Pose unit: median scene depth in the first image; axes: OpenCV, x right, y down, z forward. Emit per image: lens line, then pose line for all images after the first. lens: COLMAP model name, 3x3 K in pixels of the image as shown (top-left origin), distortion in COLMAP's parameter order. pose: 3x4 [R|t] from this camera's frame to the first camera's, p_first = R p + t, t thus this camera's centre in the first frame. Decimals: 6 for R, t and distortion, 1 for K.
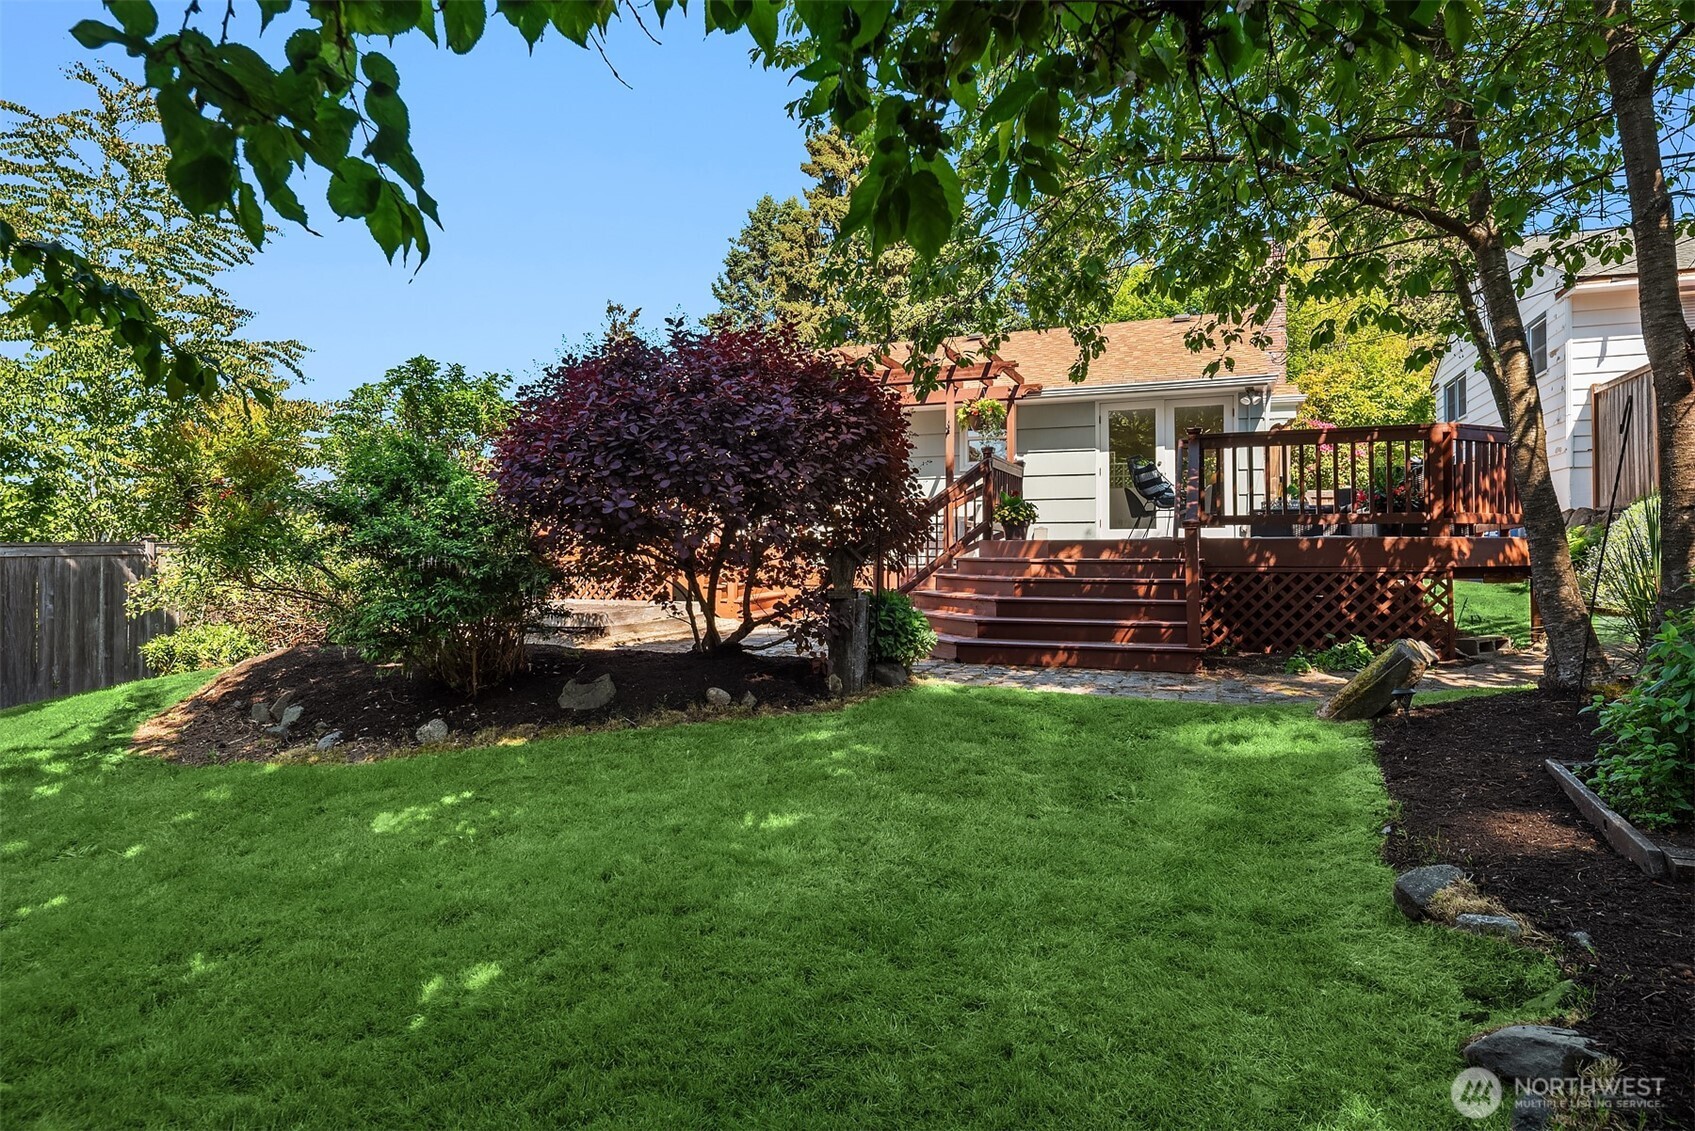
lens RADIAL K [[918.2, 0, 877.9], [0, 918.2, 546.7], [0, 0, 1]] dist [-0.001254, -0.000871]
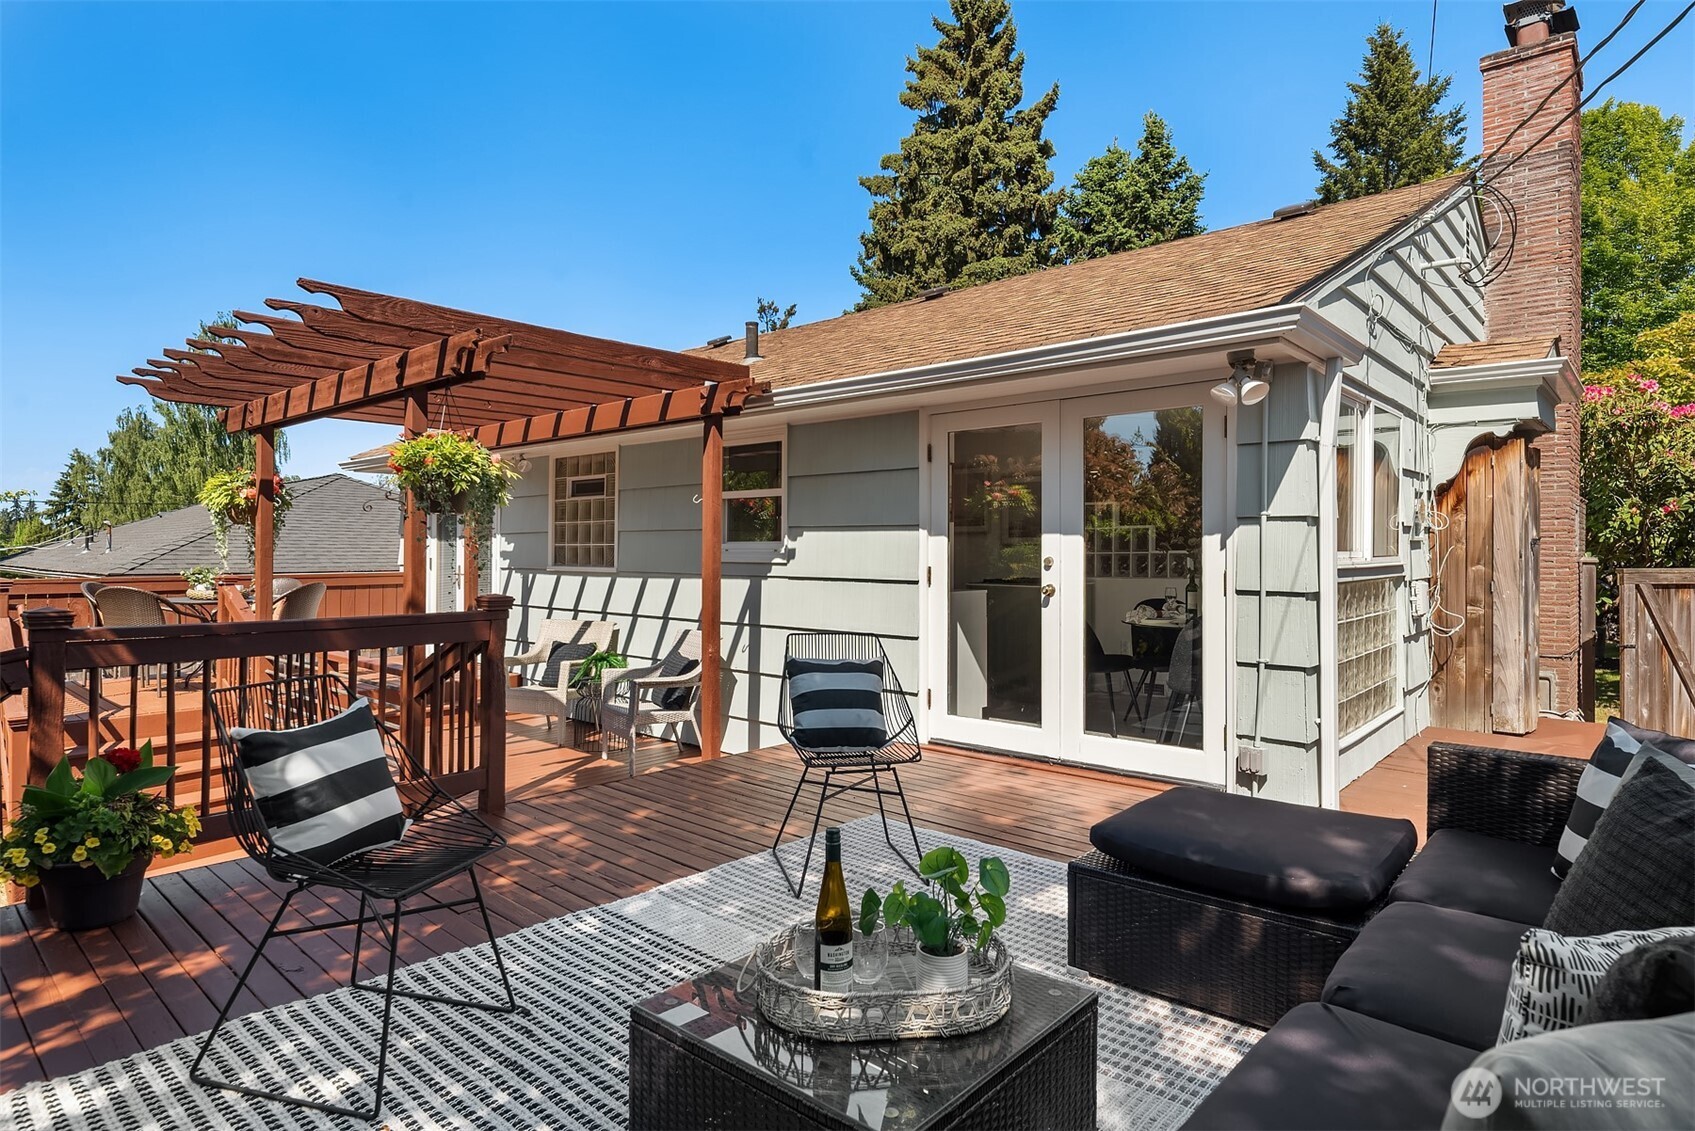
lens RADIAL K [[918.2, 0, 877.9], [0, 918.2, 546.7], [0, 0, 1]] dist [-0.001254, -0.000871]
pose [[0.939694, -0.000169, -0.342016, 0.166643], [0.002015, 0.999985, 0.005043, -0.046772], [0.342010, -0.005428, 0.939681, 0.284947]]
